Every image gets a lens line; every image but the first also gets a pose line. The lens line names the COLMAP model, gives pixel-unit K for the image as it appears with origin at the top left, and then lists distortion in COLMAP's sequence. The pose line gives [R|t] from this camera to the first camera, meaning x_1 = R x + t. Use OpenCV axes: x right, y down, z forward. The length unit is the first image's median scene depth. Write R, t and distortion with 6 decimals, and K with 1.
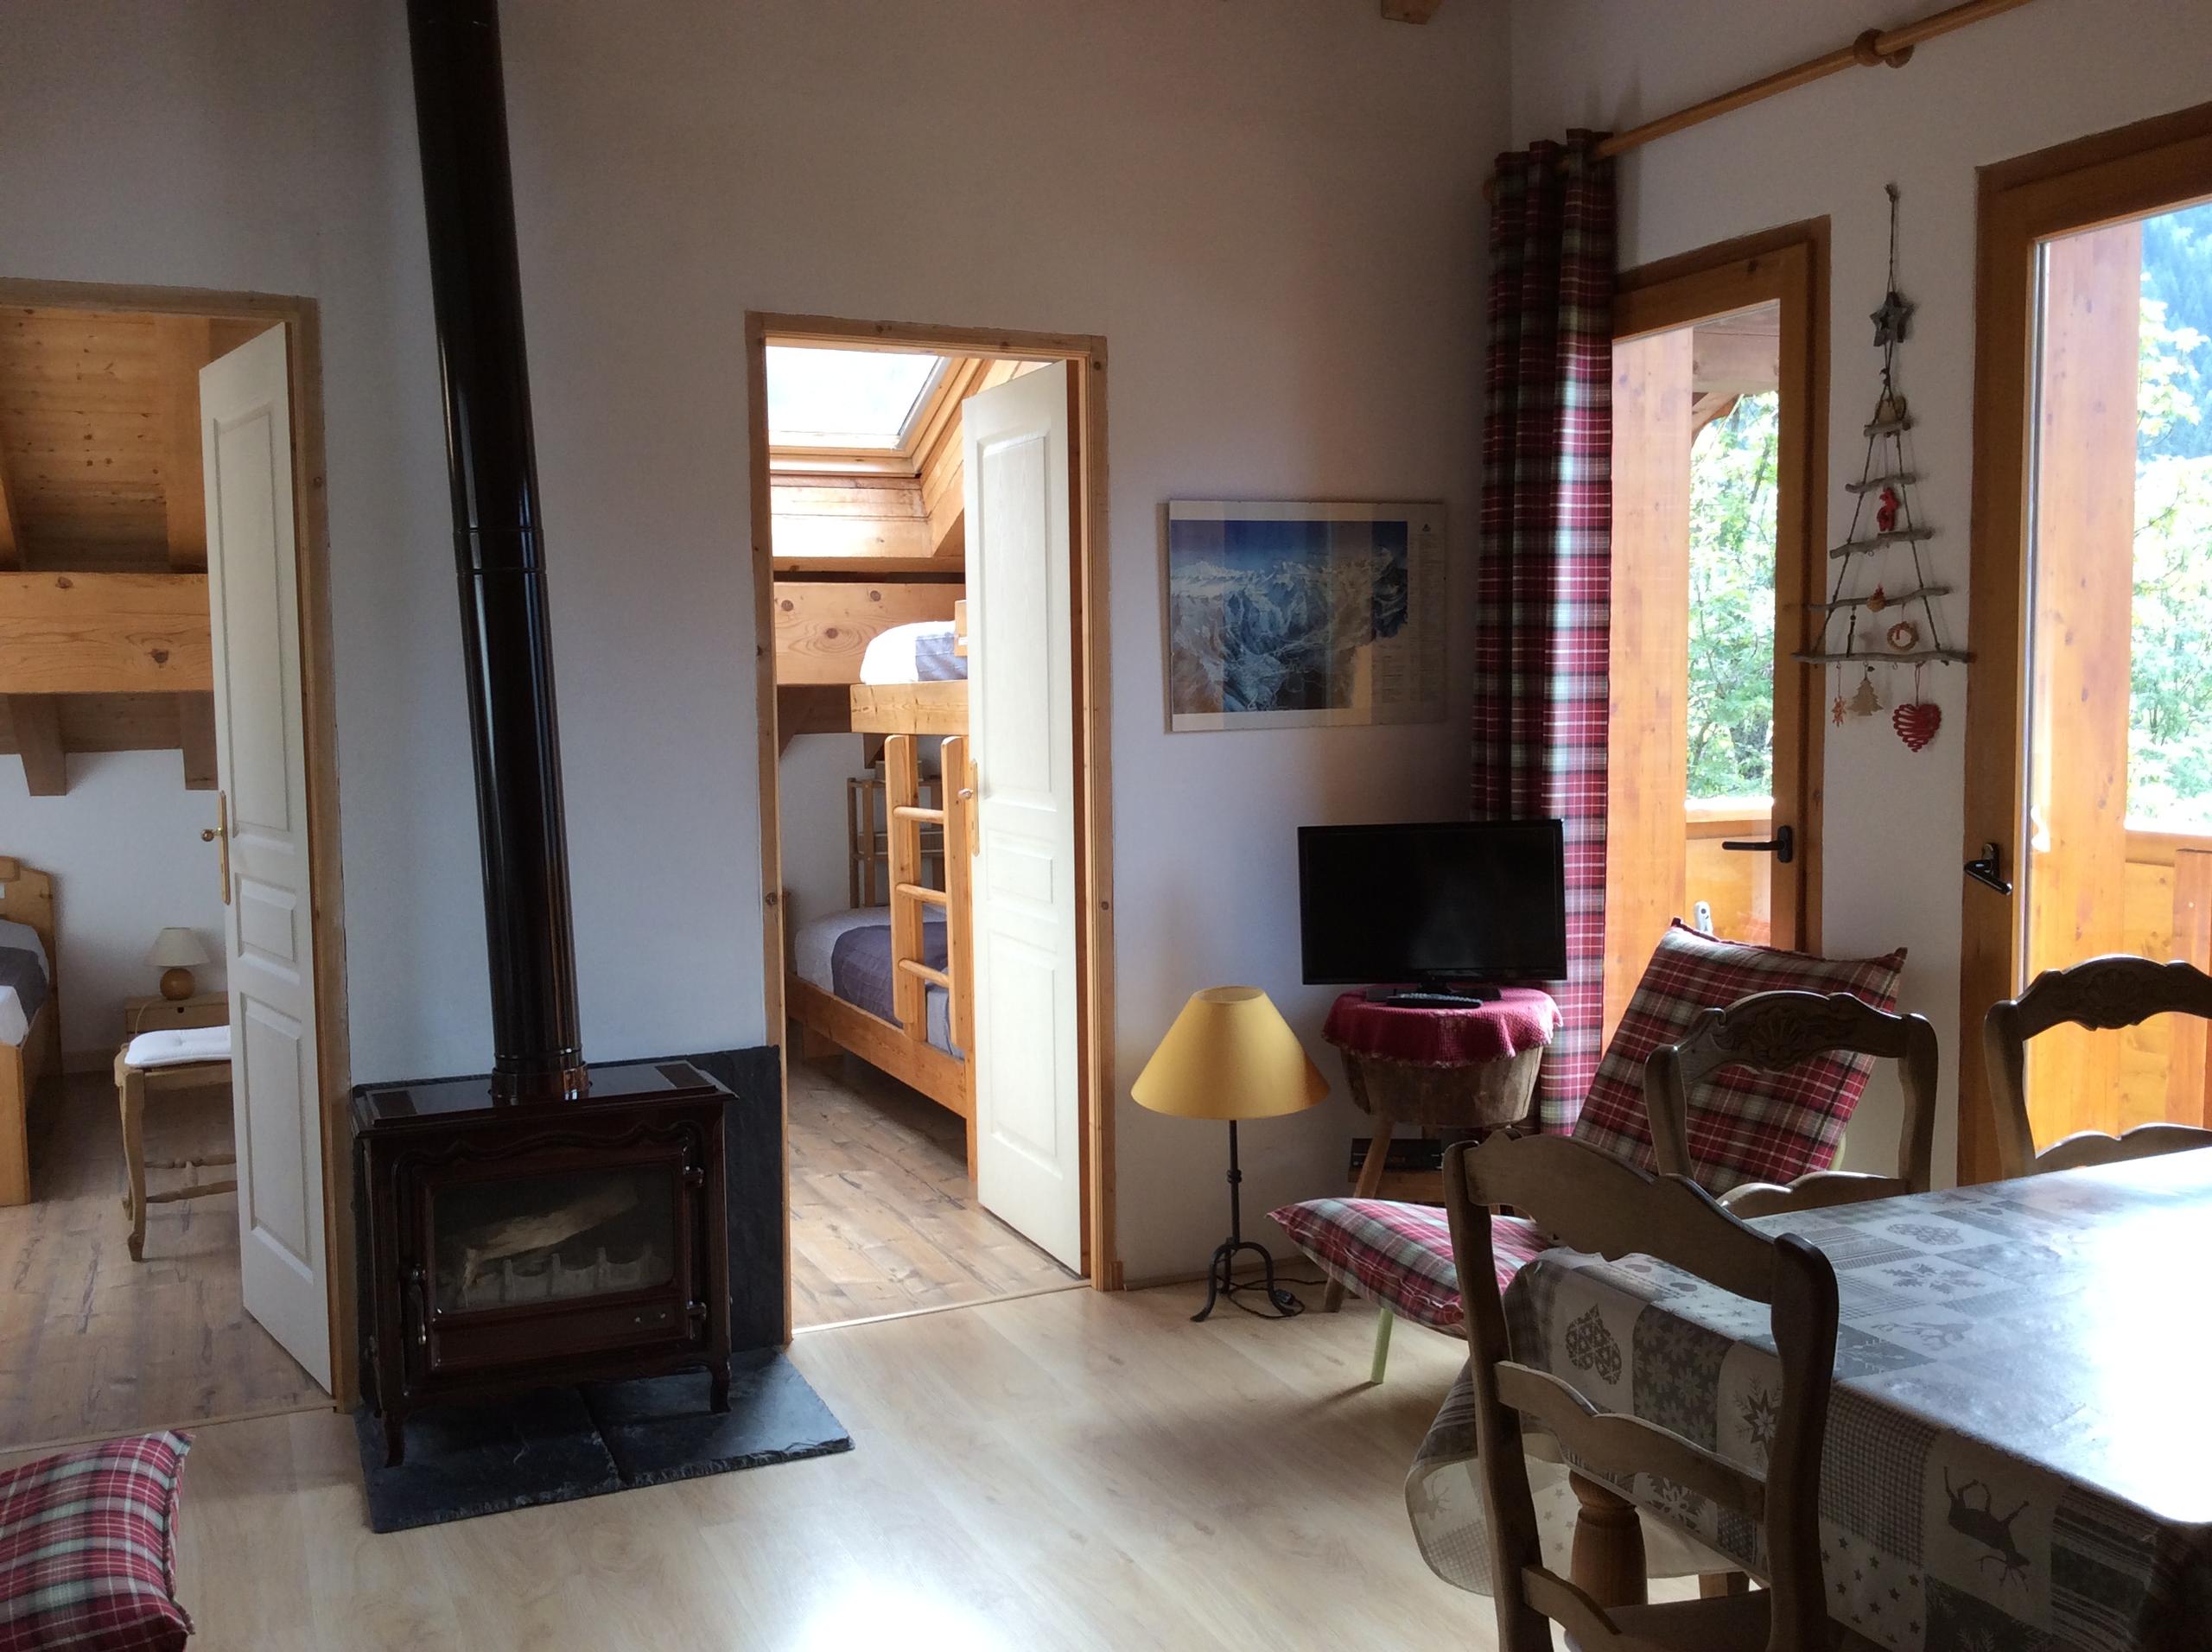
lens RADIAL K [[2035.7, 0, 1109.2], [0, 2035.7, 830.8], [0, 0, 1]] dist [0.064454, 0.000000]
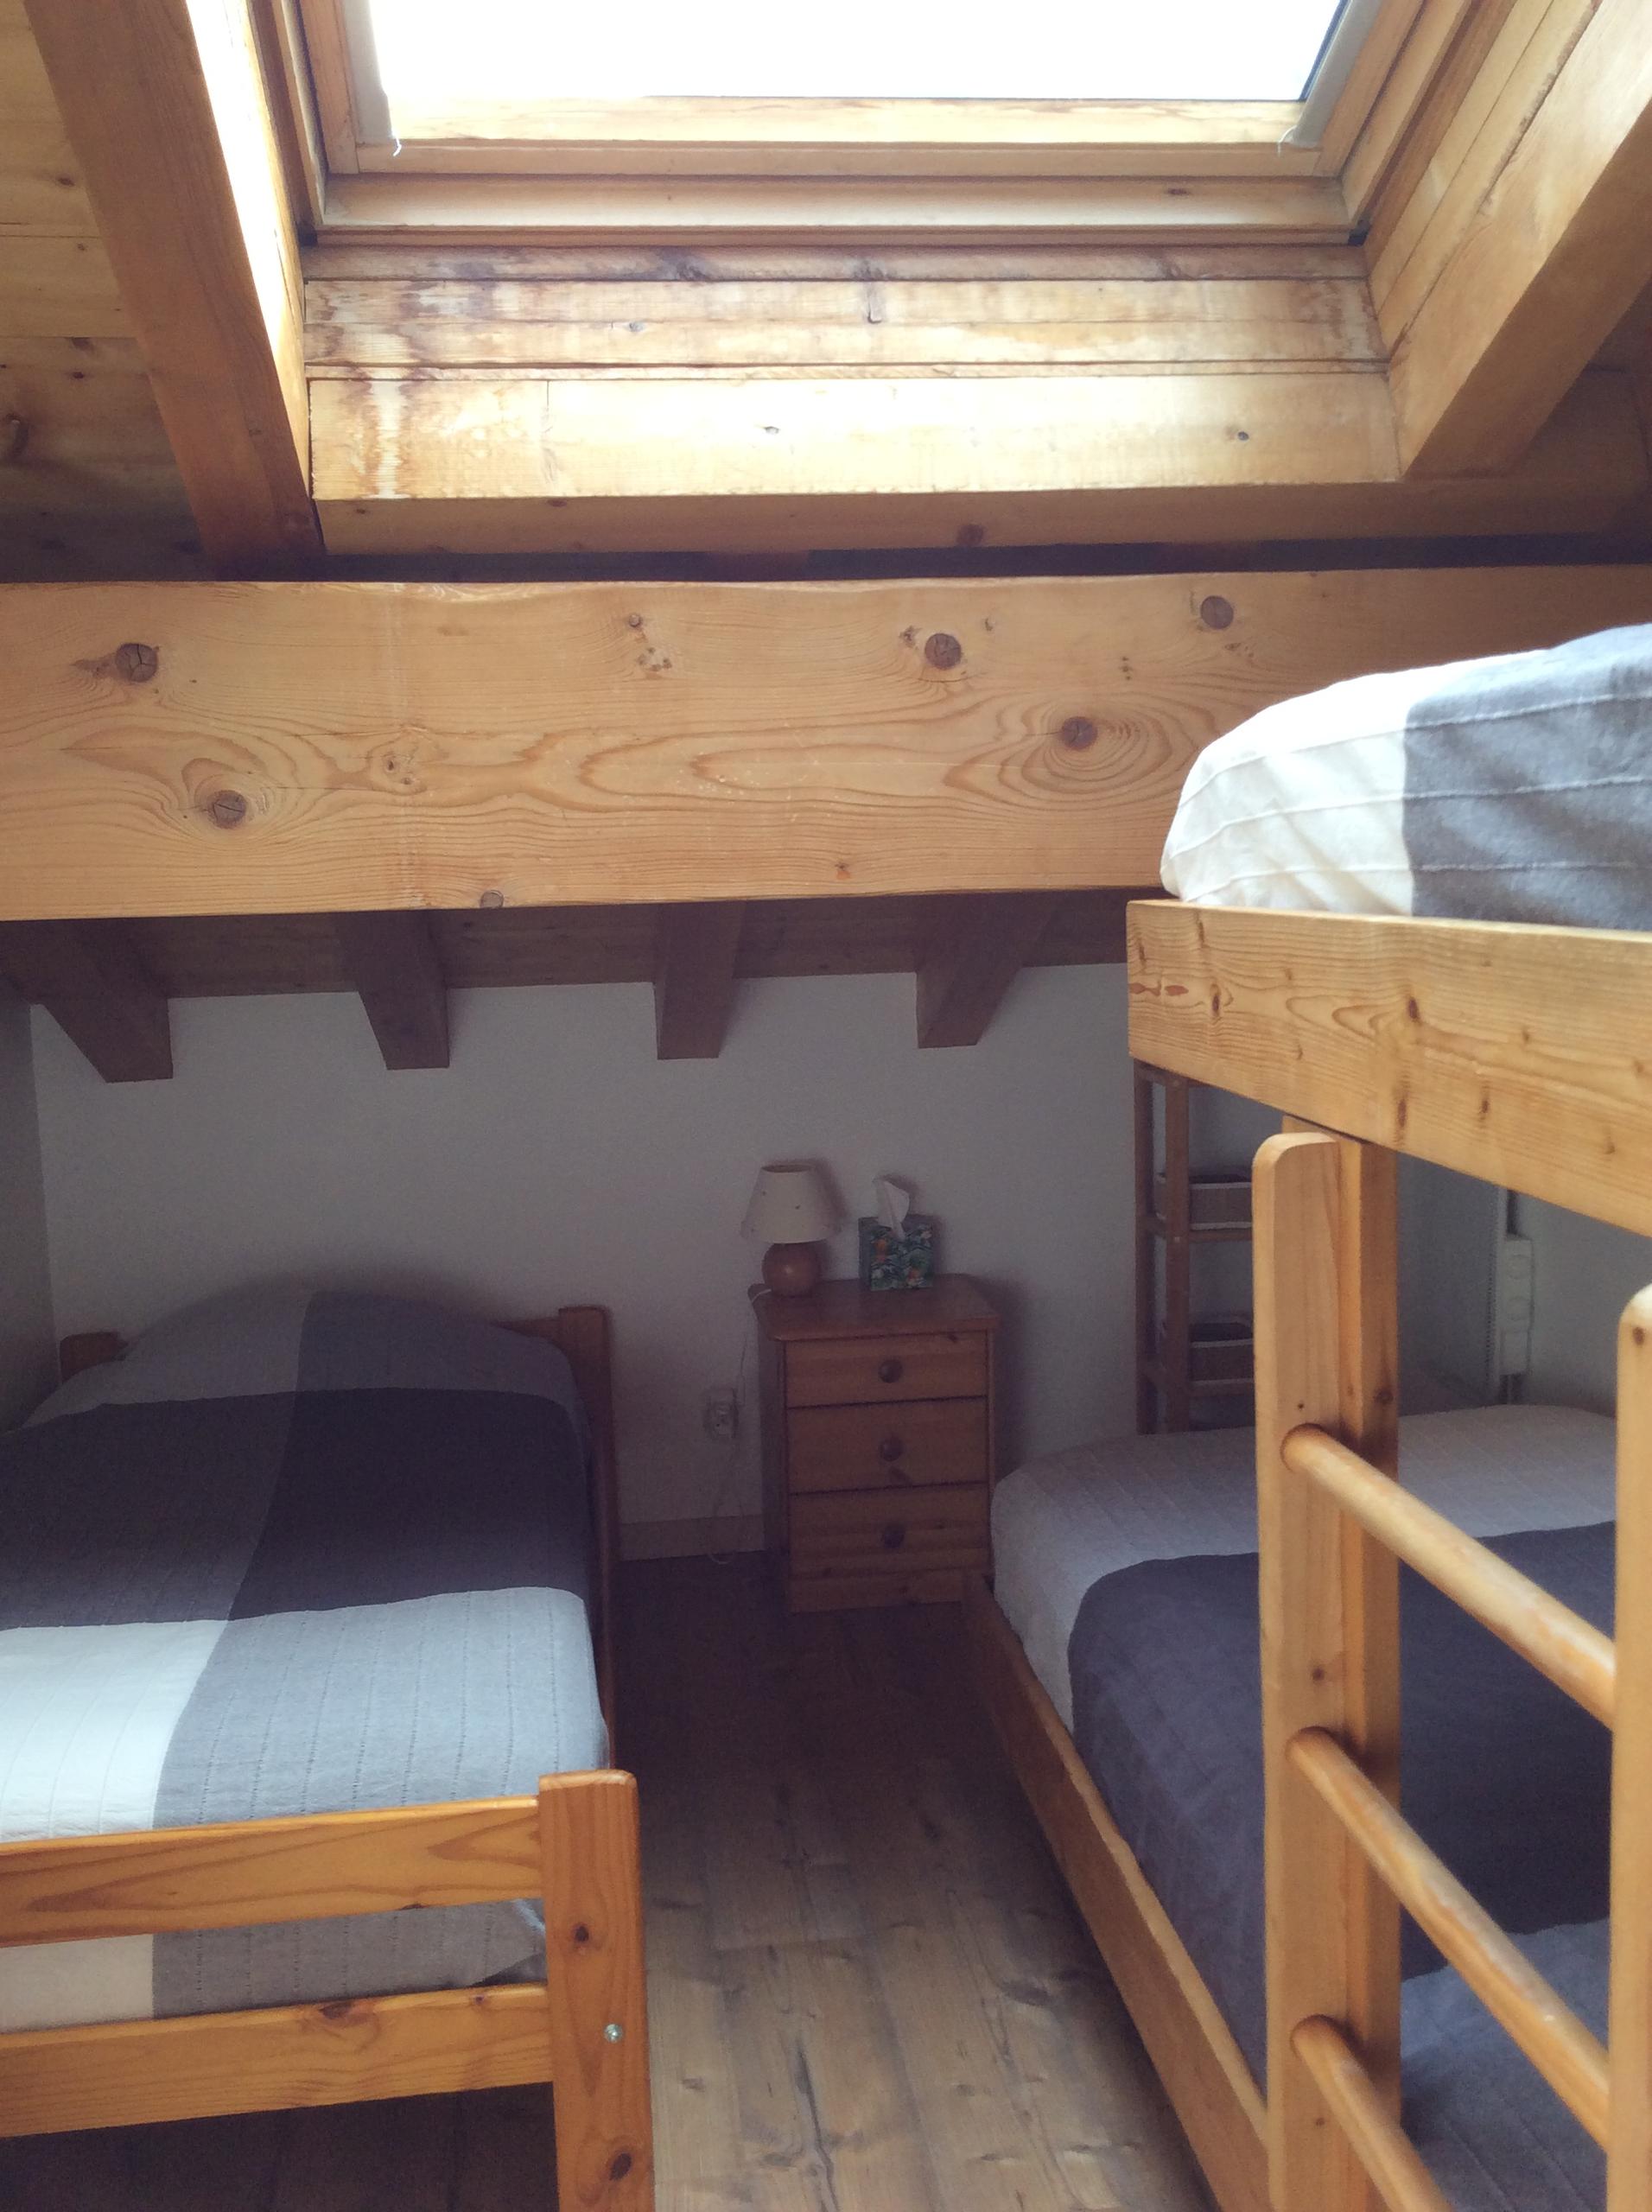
lens RADIAL K [[2035.7, 0, 820.5], [0, 2035.7, 1105.4], [0, 0, 1]] dist [0.064454, 0.000000]
pose [[0.958424, 0.025469, -0.284207, -0.080587], [-0.007359, 0.997884, 0.064606, -0.057890], [0.285251, -0.059829, 0.956584, 0.667039]]
